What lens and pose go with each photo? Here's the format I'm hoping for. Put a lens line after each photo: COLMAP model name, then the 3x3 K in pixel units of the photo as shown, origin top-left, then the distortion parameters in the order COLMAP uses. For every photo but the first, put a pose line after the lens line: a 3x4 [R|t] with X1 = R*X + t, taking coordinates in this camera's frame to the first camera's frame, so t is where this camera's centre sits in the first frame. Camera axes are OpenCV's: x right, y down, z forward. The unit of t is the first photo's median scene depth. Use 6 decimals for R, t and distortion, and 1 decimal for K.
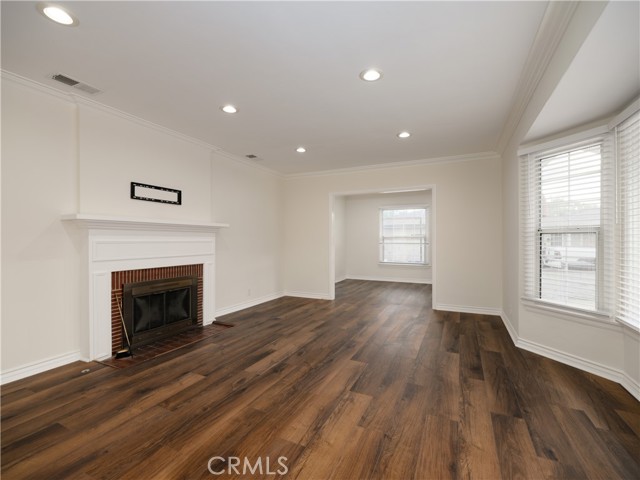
lens RADIAL K [[293.2, 0, 329.9], [0, 293.2, 241.5], [0, 0, 1]] dist [0.000978, -0.000369]
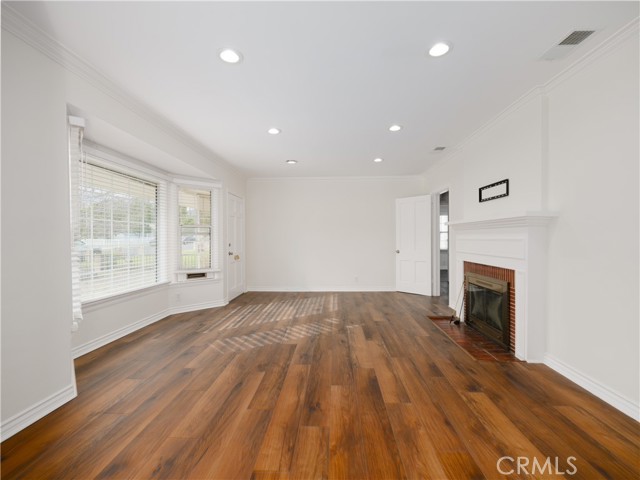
lens RADIAL K [[293.2, 0, 315.3], [0, 293.2, 238.9], [0, 0, 1]] dist [0.000978, -0.000369]
pose [[-0.937847, 0.009912, -0.346907, 0.345574], [0.006319, 0.999914, 0.011487, -0.016719], [0.346991, 0.008581, -0.937829, 1.835069]]
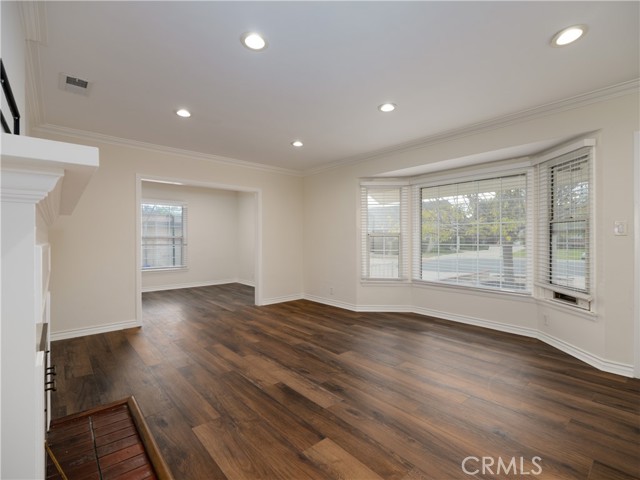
lens RADIAL K [[293.2, 0, 321.7], [0, 293.2, 240.0], [0, 0, 1]] dist [0.000978, -0.000369]
pose [[0.406129, -0.001083, 0.913815, -0.804051], [0.007333, 0.999971, -0.002074, -0.005518], [-0.913787, 0.007544, 0.406125, 0.547394]]
